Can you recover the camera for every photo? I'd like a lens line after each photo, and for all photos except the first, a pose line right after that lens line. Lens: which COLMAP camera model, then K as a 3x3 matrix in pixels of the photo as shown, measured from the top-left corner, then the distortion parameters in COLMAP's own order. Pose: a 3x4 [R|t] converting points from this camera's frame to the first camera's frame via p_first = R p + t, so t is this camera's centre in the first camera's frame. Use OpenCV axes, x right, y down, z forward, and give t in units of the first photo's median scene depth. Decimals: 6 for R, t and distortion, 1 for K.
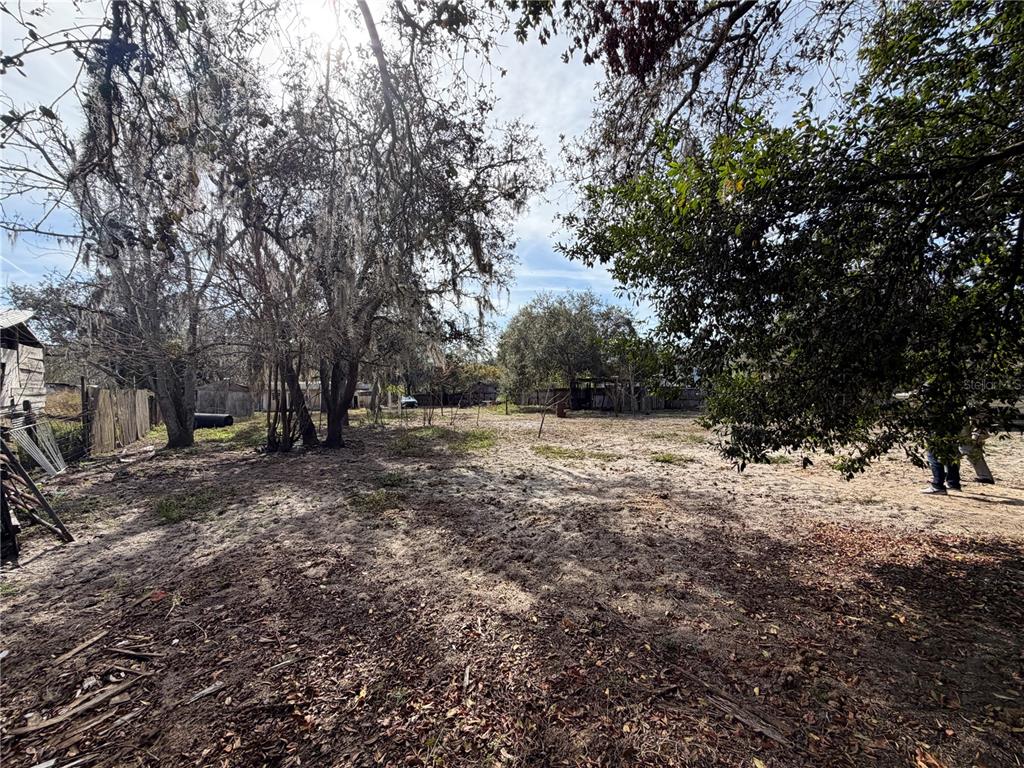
lens RADIAL K [[407.0, 0, 509.5], [0, 407.0, 384.0], [0, 0, 1]] dist [-0.001512, 0.000337]
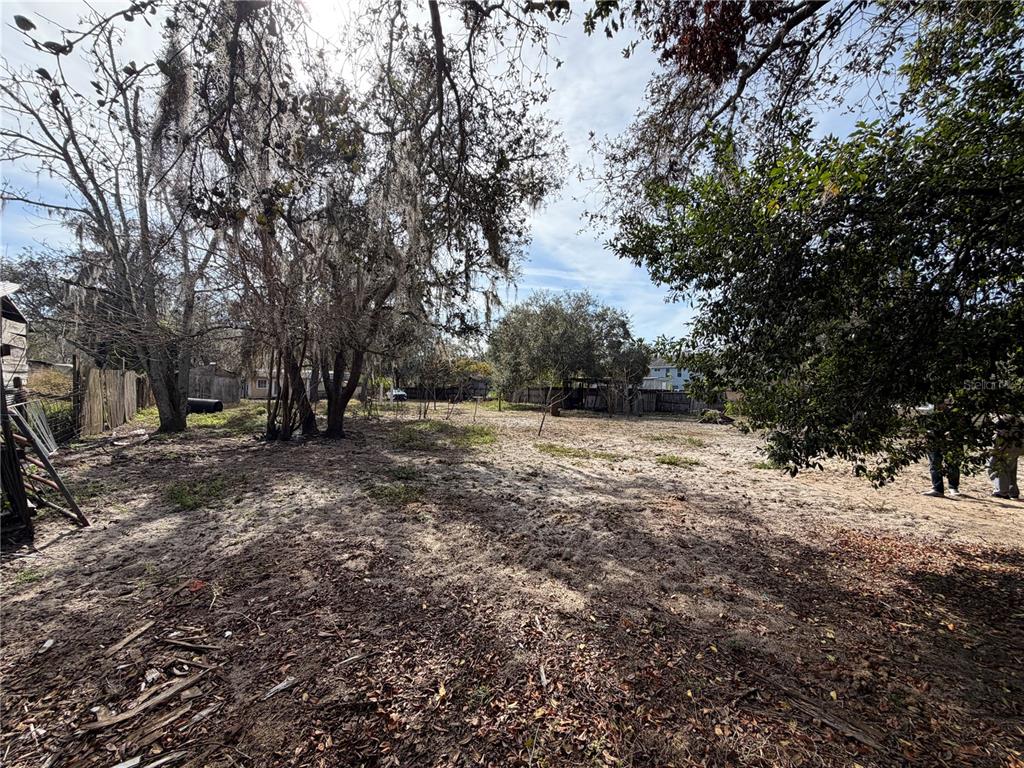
lens RADIAL K [[407.0, 0, 509.5], [0, 407.0, 384.0], [0, 0, 1]] dist [-0.001512, 0.000337]
pose [[0.998644, 0.040699, 0.032462, -0.136708], [-0.040936, 0.999139, 0.006687, 0.006325], [-0.032162, -0.008006, 0.999451, 0.014257]]
